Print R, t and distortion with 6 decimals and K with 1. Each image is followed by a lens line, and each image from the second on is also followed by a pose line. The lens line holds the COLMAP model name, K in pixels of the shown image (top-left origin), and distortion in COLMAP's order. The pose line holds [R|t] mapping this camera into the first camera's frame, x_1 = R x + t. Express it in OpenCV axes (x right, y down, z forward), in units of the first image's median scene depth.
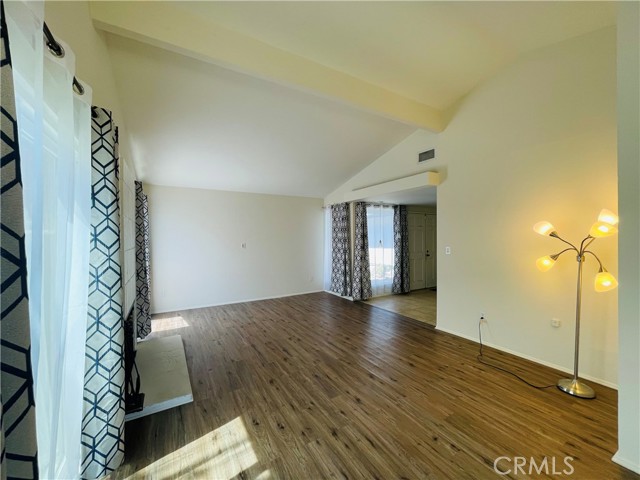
lens RADIAL K [[257.6, 0, 318.3], [0, 257.6, 240.5], [0, 0, 1]] dist [0.001493, -0.003115]
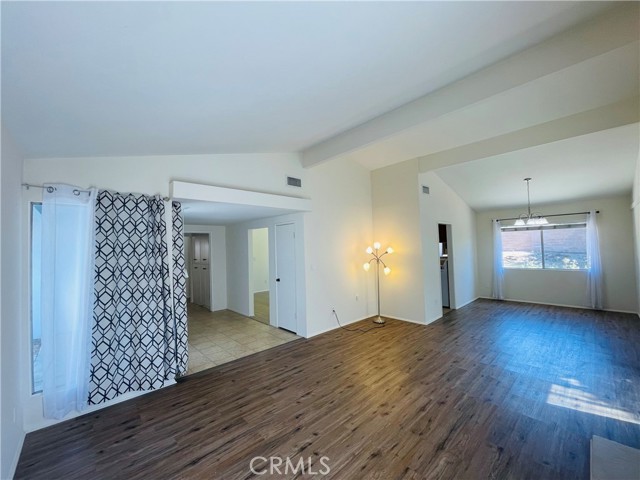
lens RADIAL K [[257.6, 0, 318.3], [0, 257.6, 240.5], [0, 0, 1]] dist [0.001493, -0.003115]
pose [[-0.206633, 0.047532, 0.977263, -0.847898], [0.050778, 0.997994, -0.037804, -0.049434], [-0.977100, 0.041812, -0.208632, 1.482226]]
